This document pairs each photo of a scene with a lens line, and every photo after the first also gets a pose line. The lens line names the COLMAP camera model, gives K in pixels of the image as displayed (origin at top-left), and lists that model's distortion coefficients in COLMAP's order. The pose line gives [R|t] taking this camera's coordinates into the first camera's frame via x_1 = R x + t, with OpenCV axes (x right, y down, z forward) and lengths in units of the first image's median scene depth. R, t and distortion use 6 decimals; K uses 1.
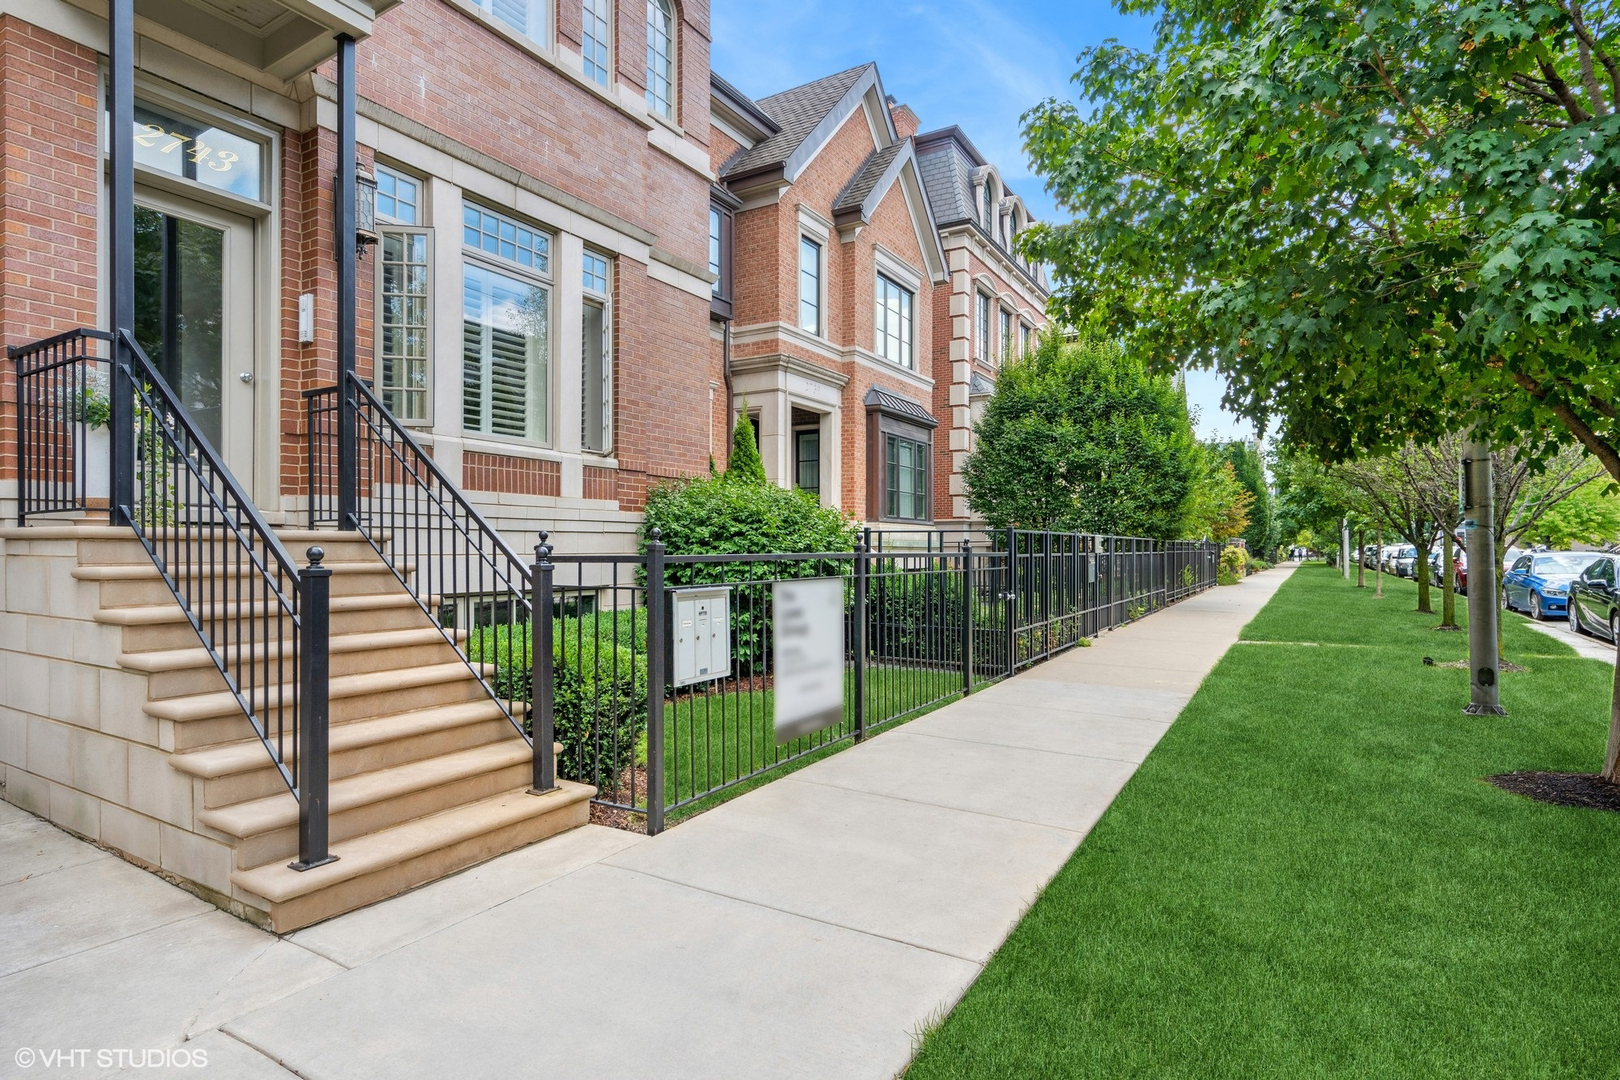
lens RADIAL K [[832.6, 0, 809.9], [0, 832.6, 543.2], [0, 0, 1]] dist [0.034060, 0.000234]
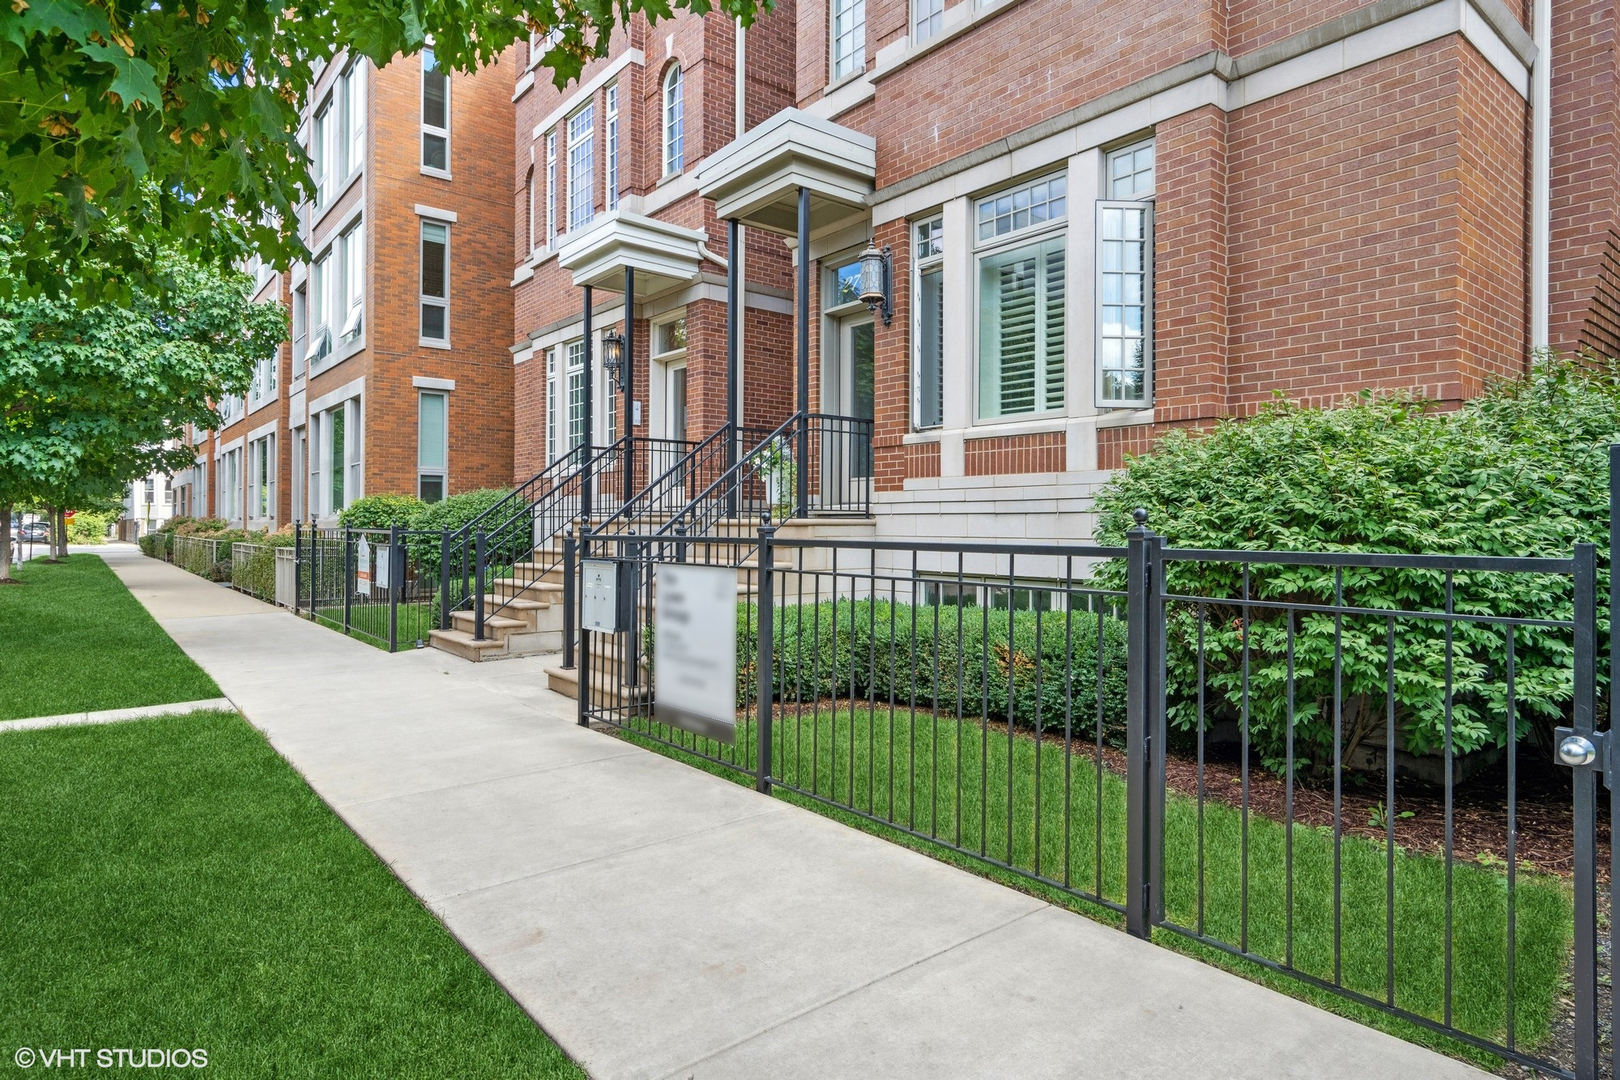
lens RADIAL K [[902.6, 0, 810.8], [0, 902.6, 529.7], [0, 0, 1]] dist [-0.004164, -0.000114]
pose [[-0.340516, 0.001749, -0.940237, 0.710685], [-0.001590, 0.999996, 0.002436, 0.001467], [0.940237, 0.002324, -0.340512, 1.166473]]
